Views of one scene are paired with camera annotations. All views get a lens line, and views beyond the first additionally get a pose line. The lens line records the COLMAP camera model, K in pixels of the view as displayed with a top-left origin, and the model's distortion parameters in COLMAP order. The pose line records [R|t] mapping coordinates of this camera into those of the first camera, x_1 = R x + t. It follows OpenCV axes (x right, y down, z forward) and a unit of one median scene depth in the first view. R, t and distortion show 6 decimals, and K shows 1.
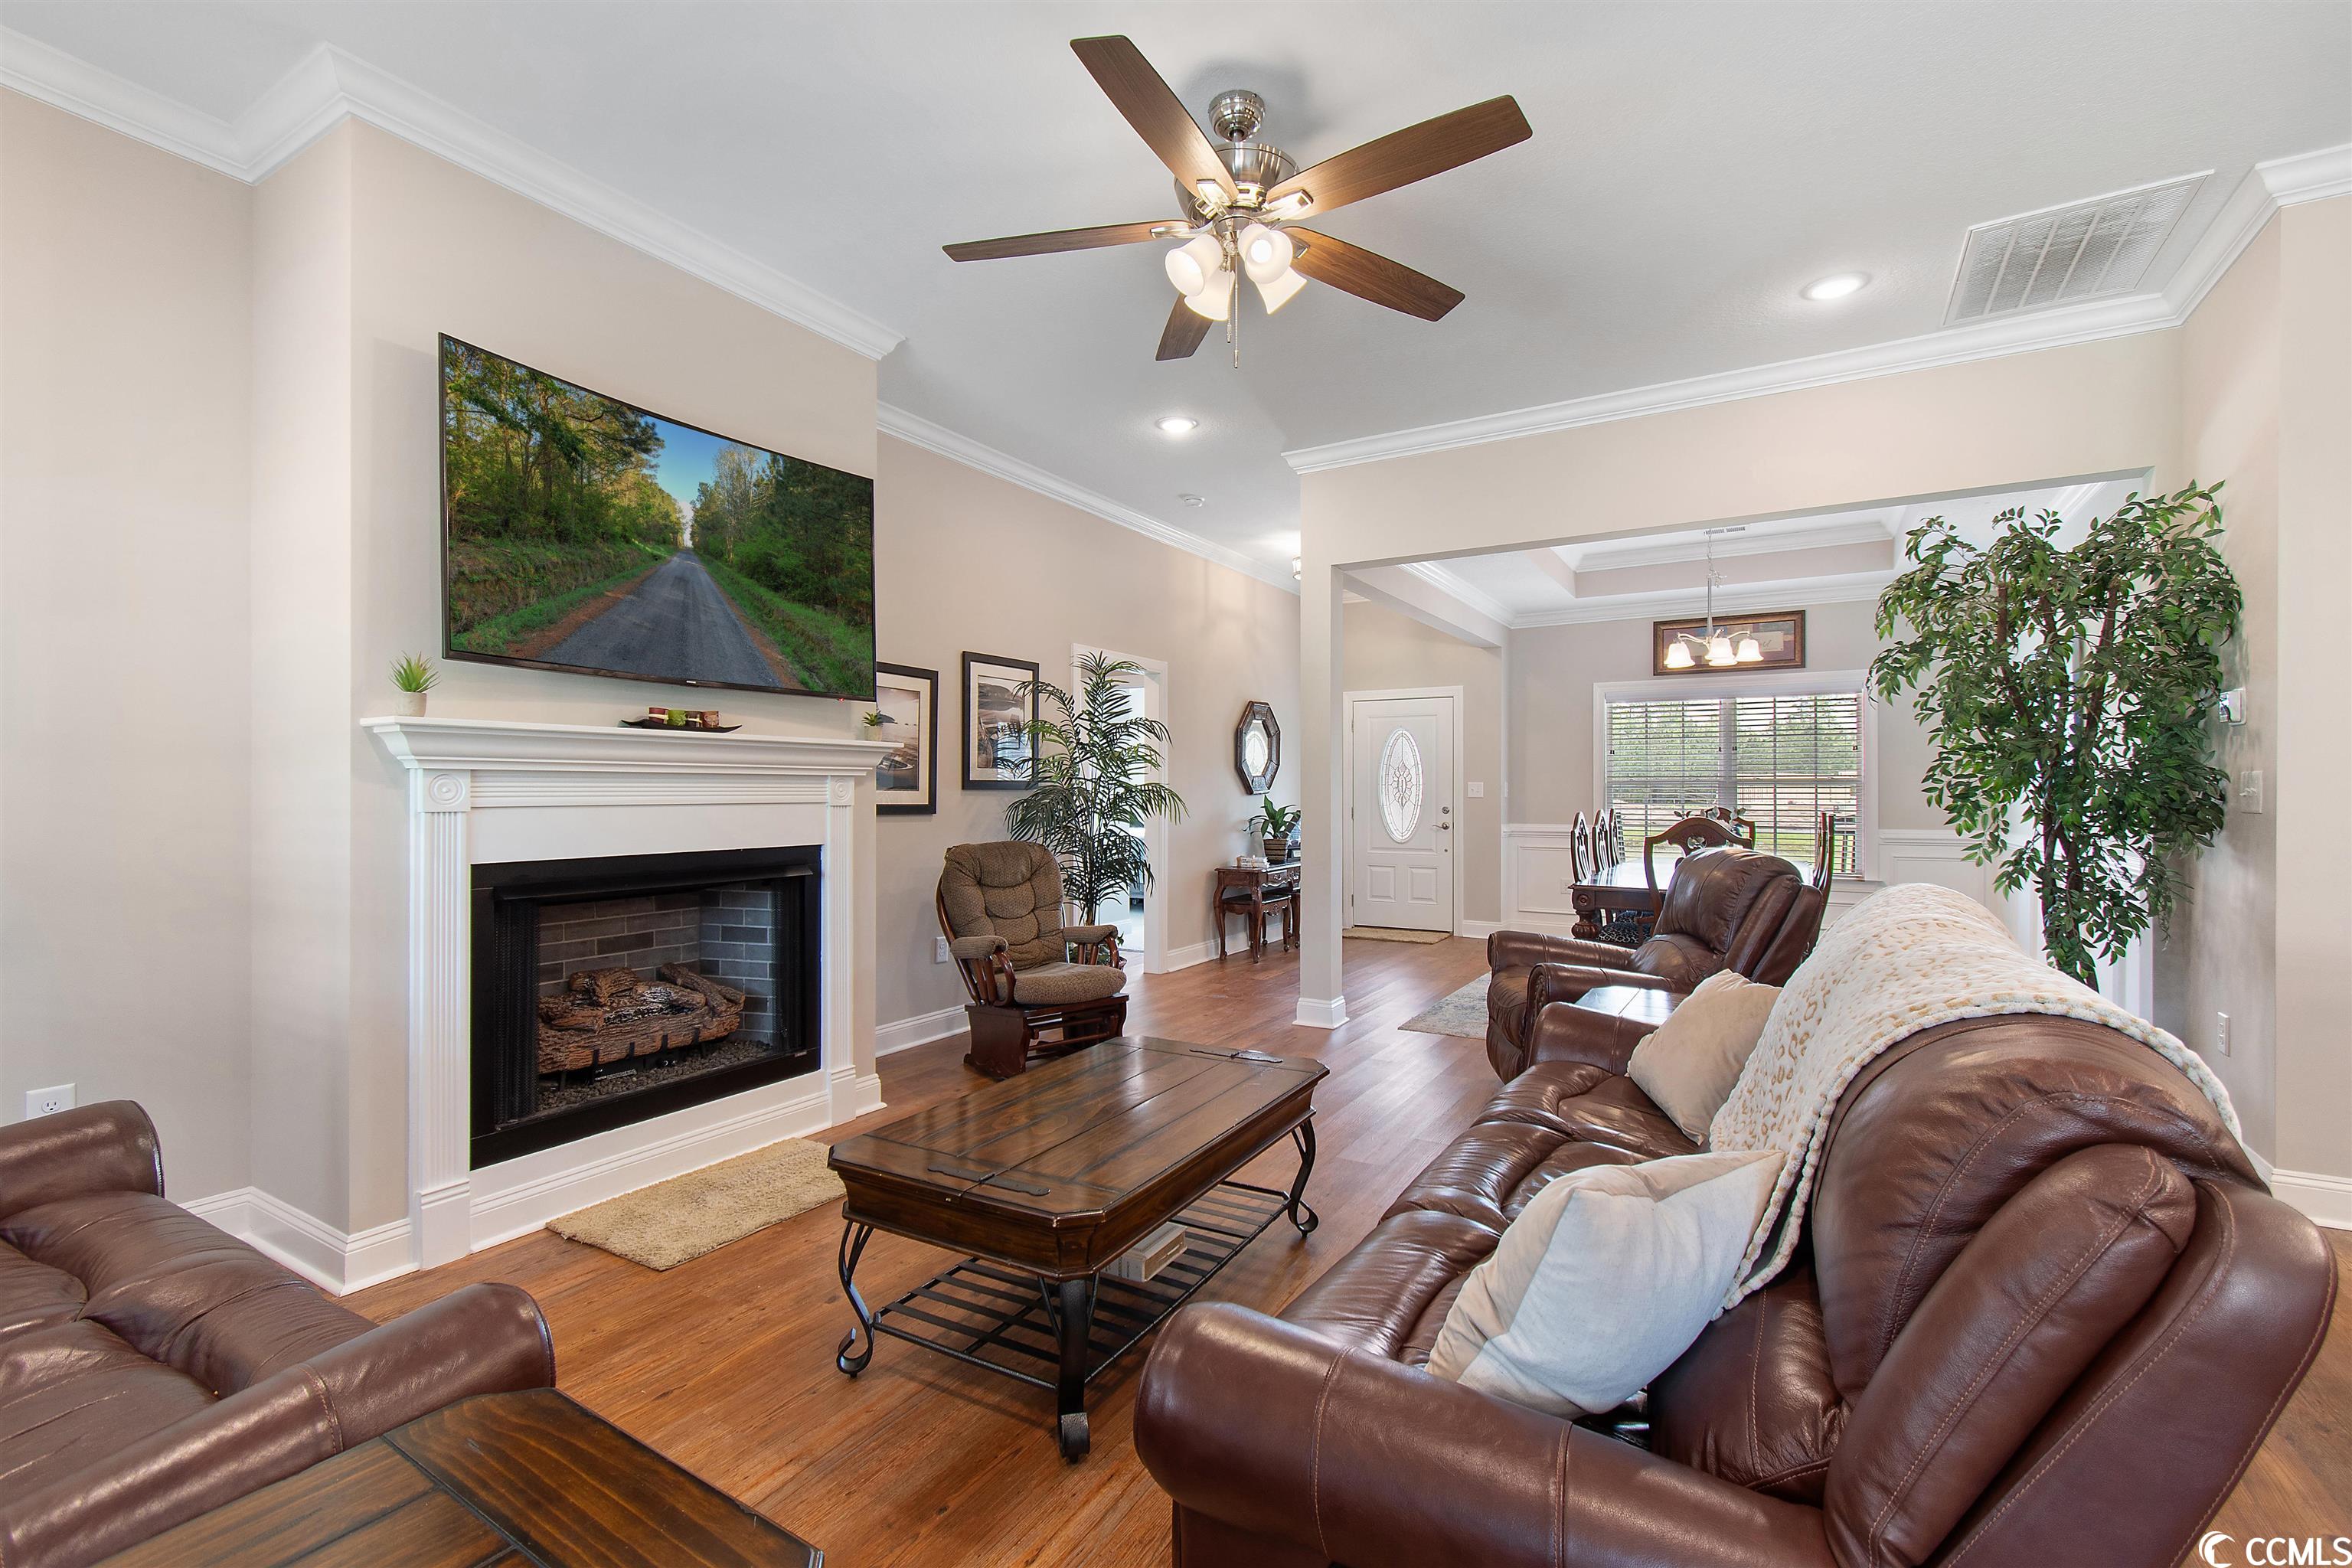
lens RADIAL K [[987.6, 0, 1153.3], [0, 987.6, 797.9], [0, 0, 1]] dist [-0.014114, -0.000285]
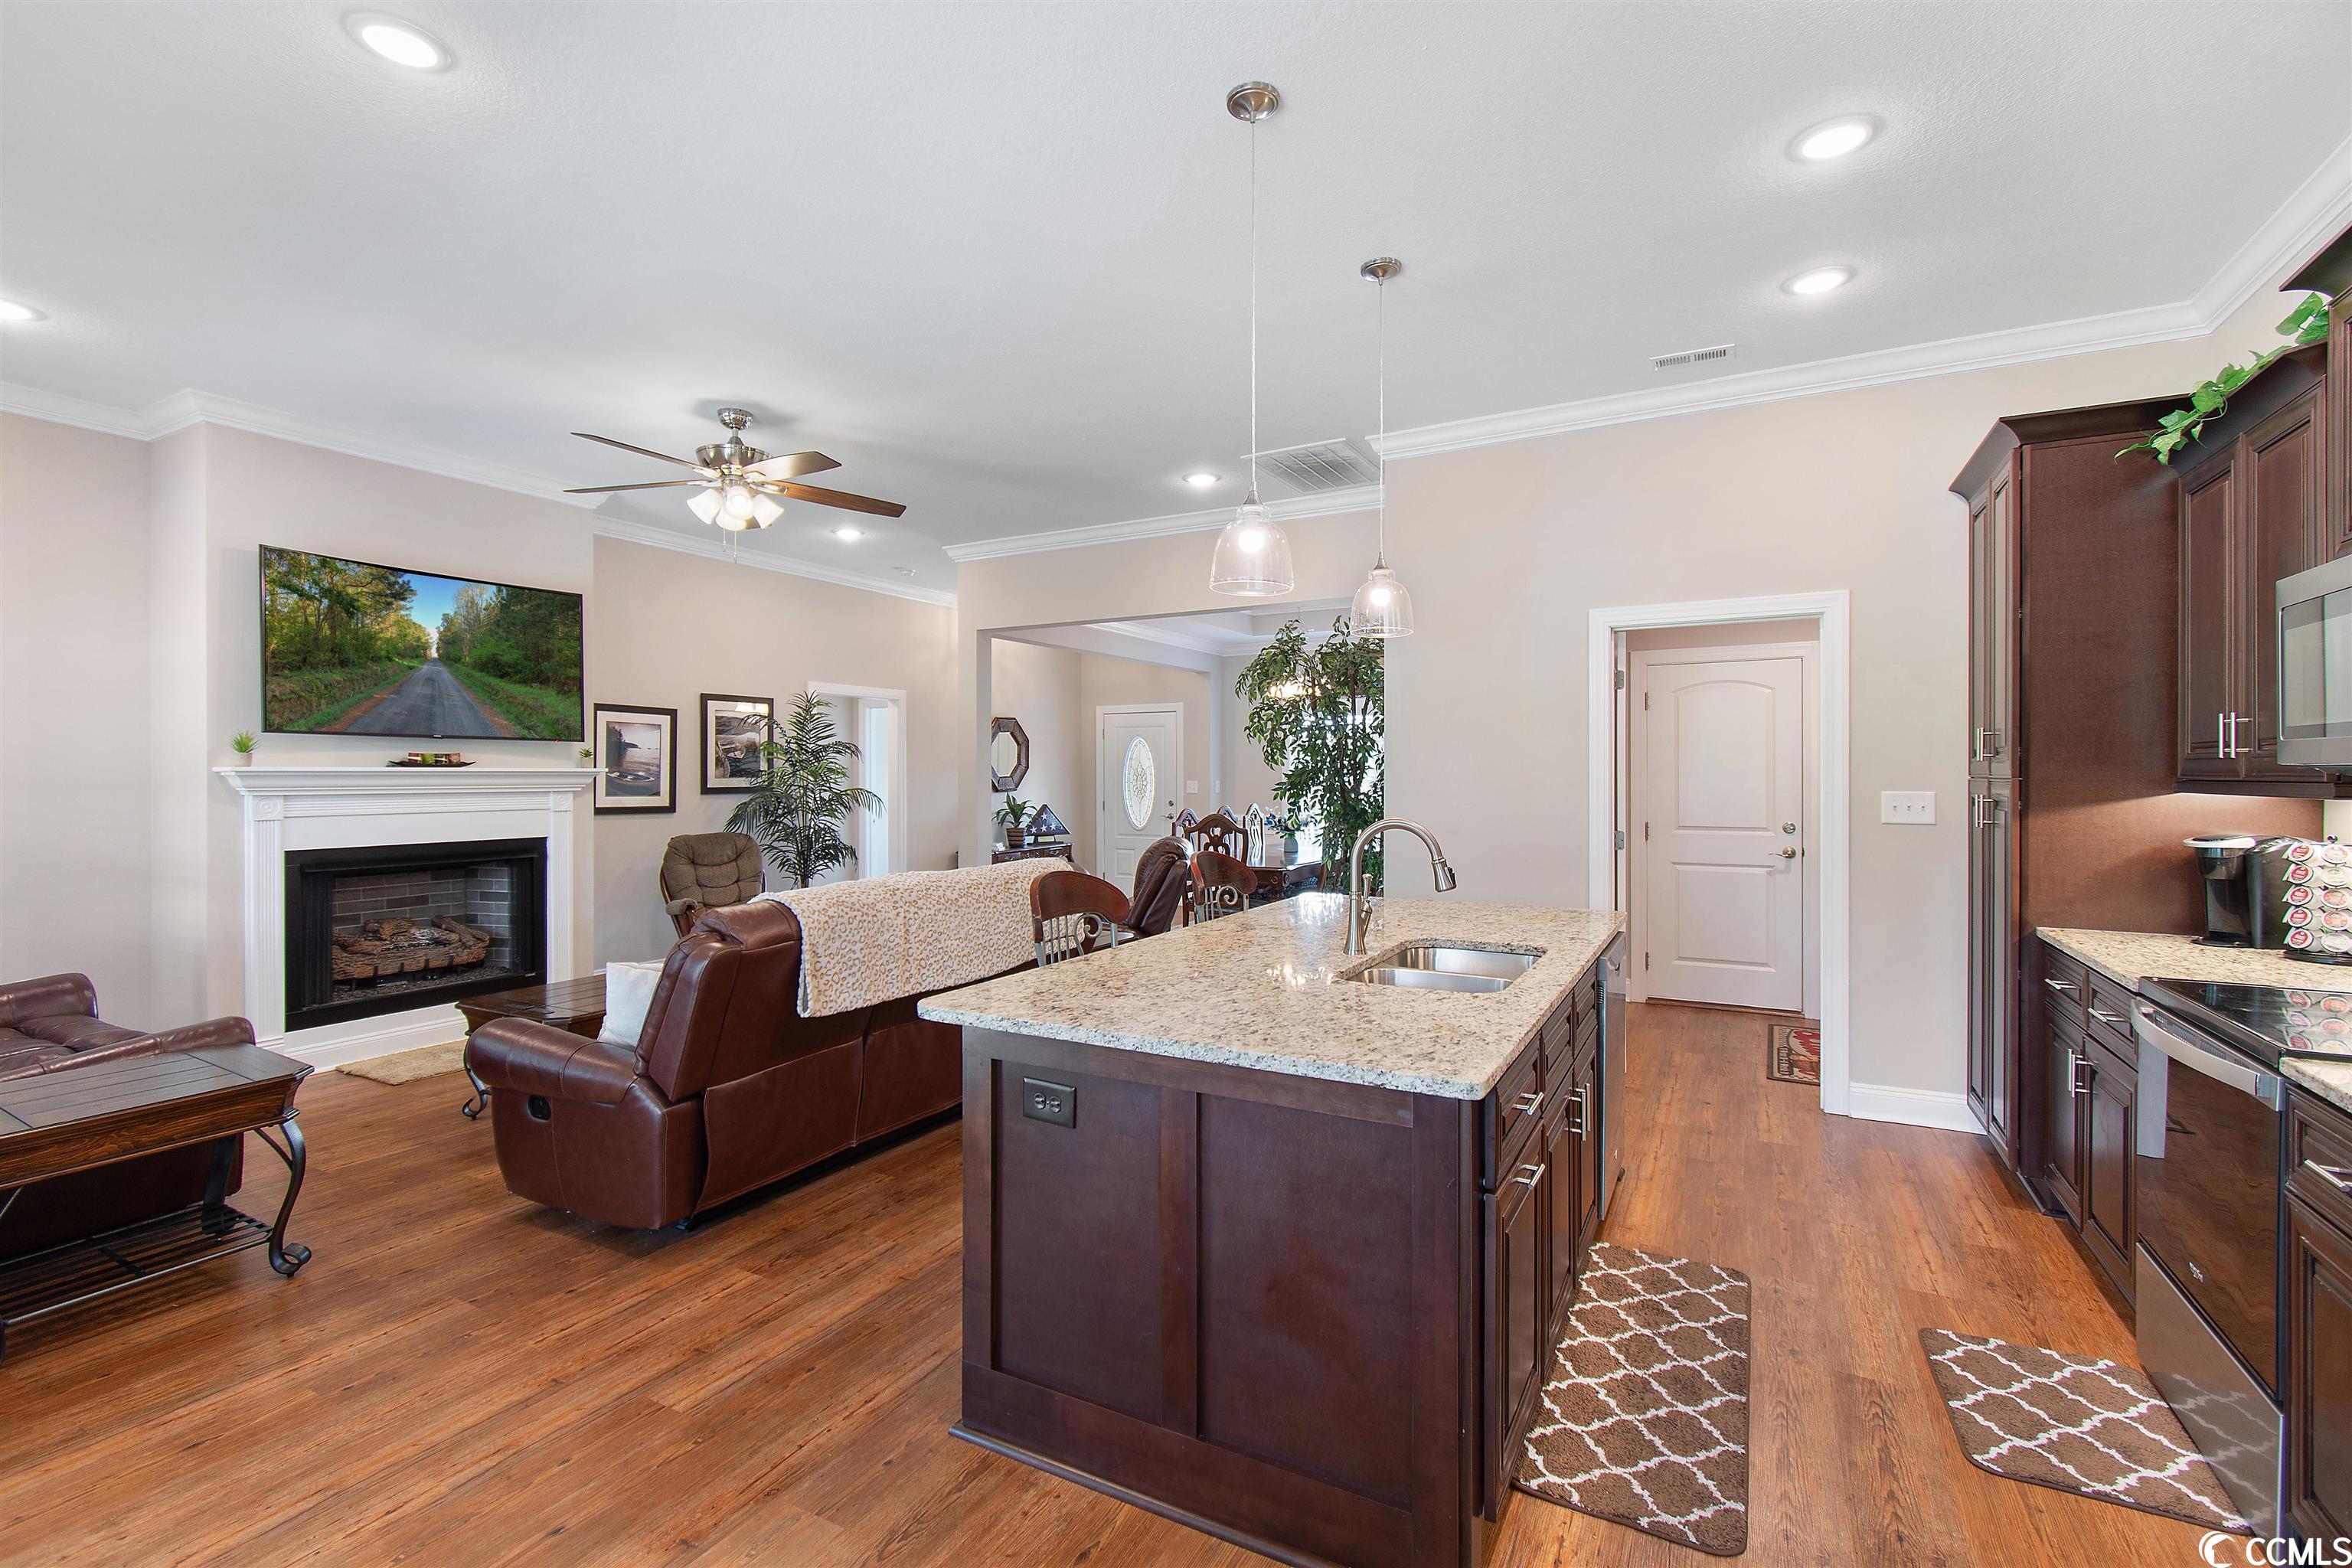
lens RADIAL K [[1048.0, 0, 1196.1], [0, 1048.0, 772.5], [0, 0, 1]] dist [0.005349, -0.001096]
pose [[0.999449, -0.001056, 0.033161, 0.665022], [0.001205, 0.999989, -0.004474, -0.047465], [-0.033156, 0.004511, 0.999440, -0.709138]]
